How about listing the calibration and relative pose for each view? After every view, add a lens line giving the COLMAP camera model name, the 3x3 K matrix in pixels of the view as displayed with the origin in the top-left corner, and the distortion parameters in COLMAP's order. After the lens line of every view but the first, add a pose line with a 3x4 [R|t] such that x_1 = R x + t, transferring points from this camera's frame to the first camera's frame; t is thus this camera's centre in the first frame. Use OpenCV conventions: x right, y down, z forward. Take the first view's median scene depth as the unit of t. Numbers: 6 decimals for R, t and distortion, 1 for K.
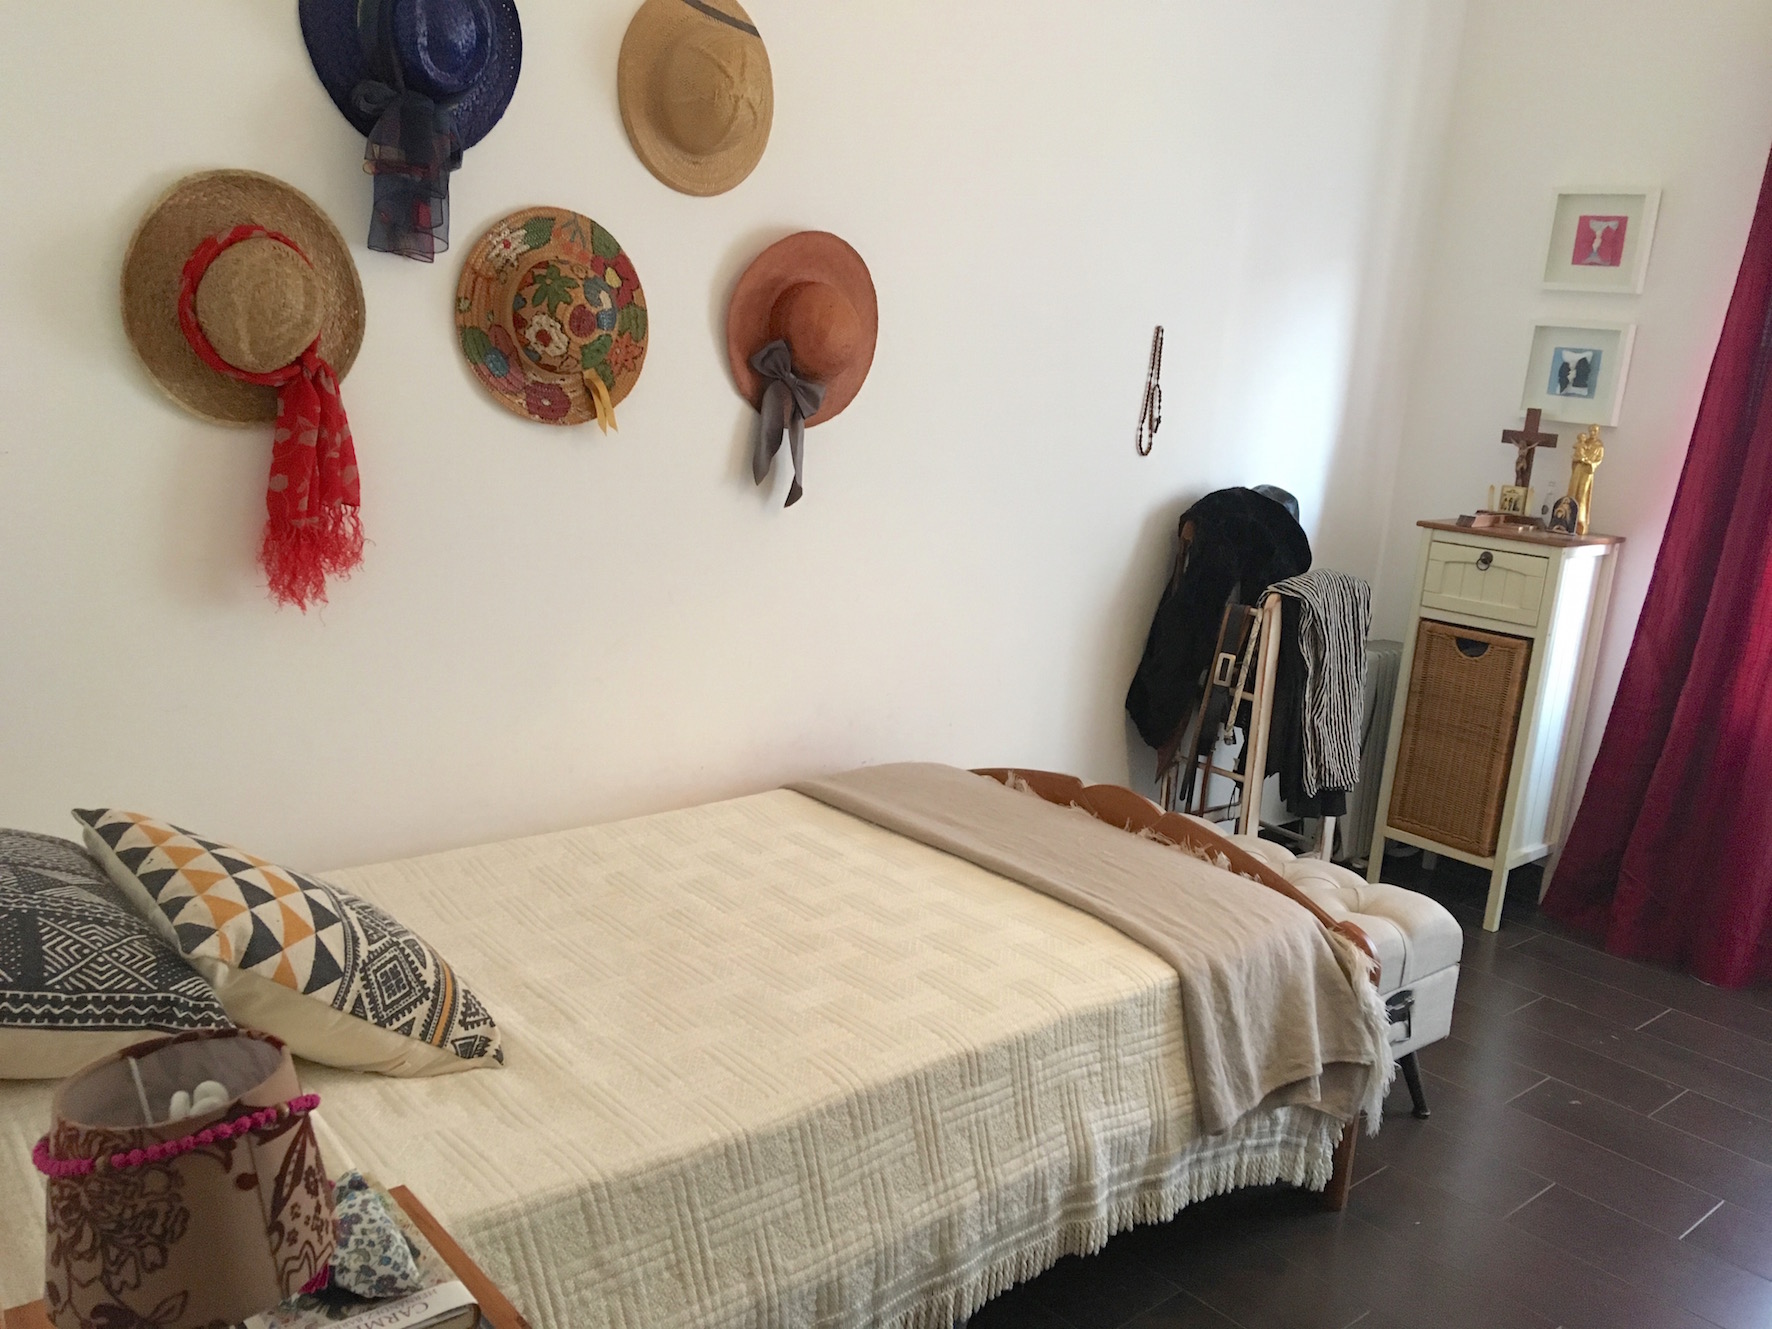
lens RADIAL K [[1492.1, 0, 883.6], [0, 1492.1, 674.3], [0, 0, 1]] dist [0.119205, -0.186829]
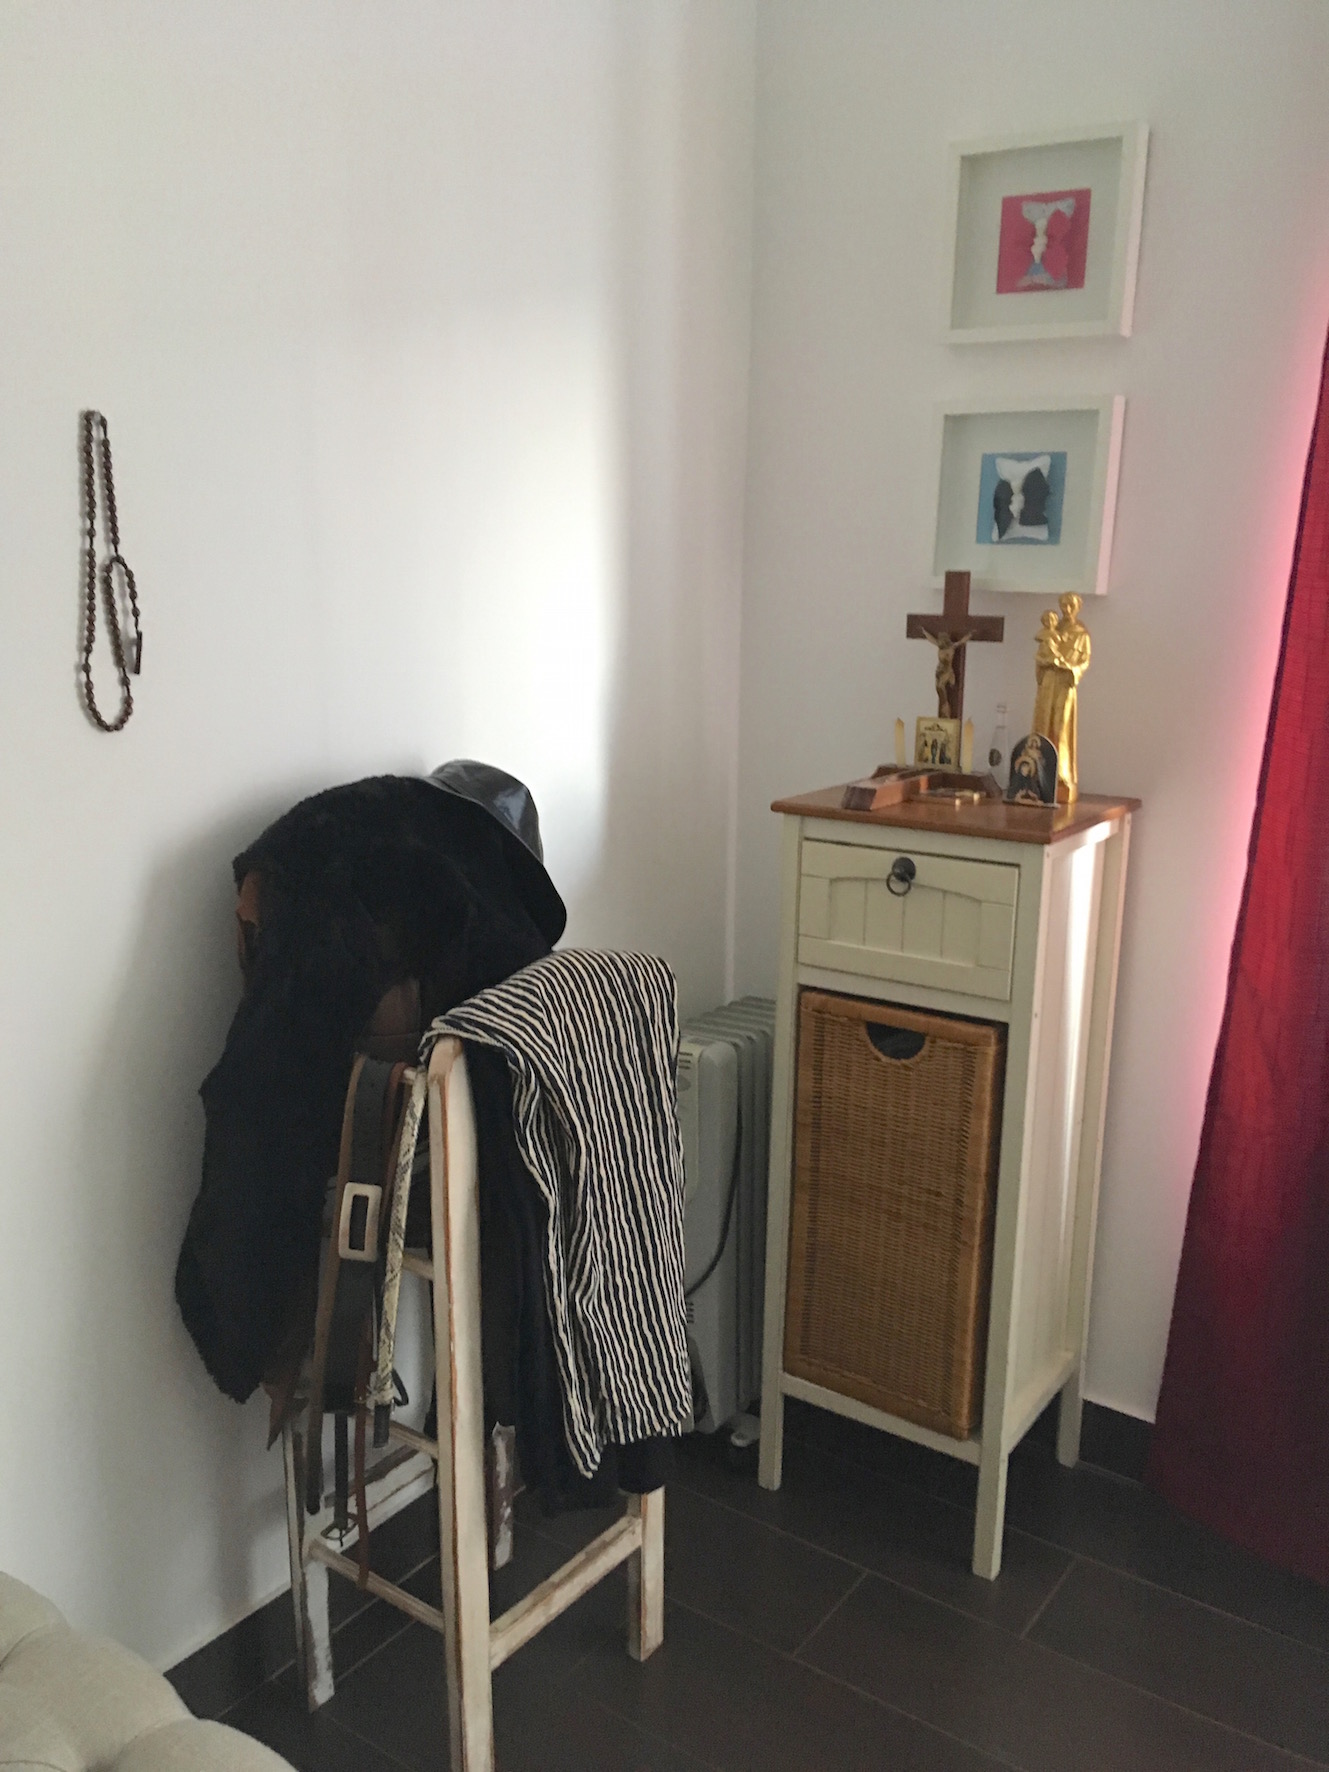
lens RADIAL K [[1492.1, 0, 658.7], [0, 1492.1, 894.6], [0, 0, 1]] dist [0.119205, -0.186829]
pose [[0.973406, -0.106696, 0.202721, 0.211849], [0.105091, 0.994287, 0.018694, -0.085054], [-0.203558, 0.003108, 0.979058, 0.515730]]
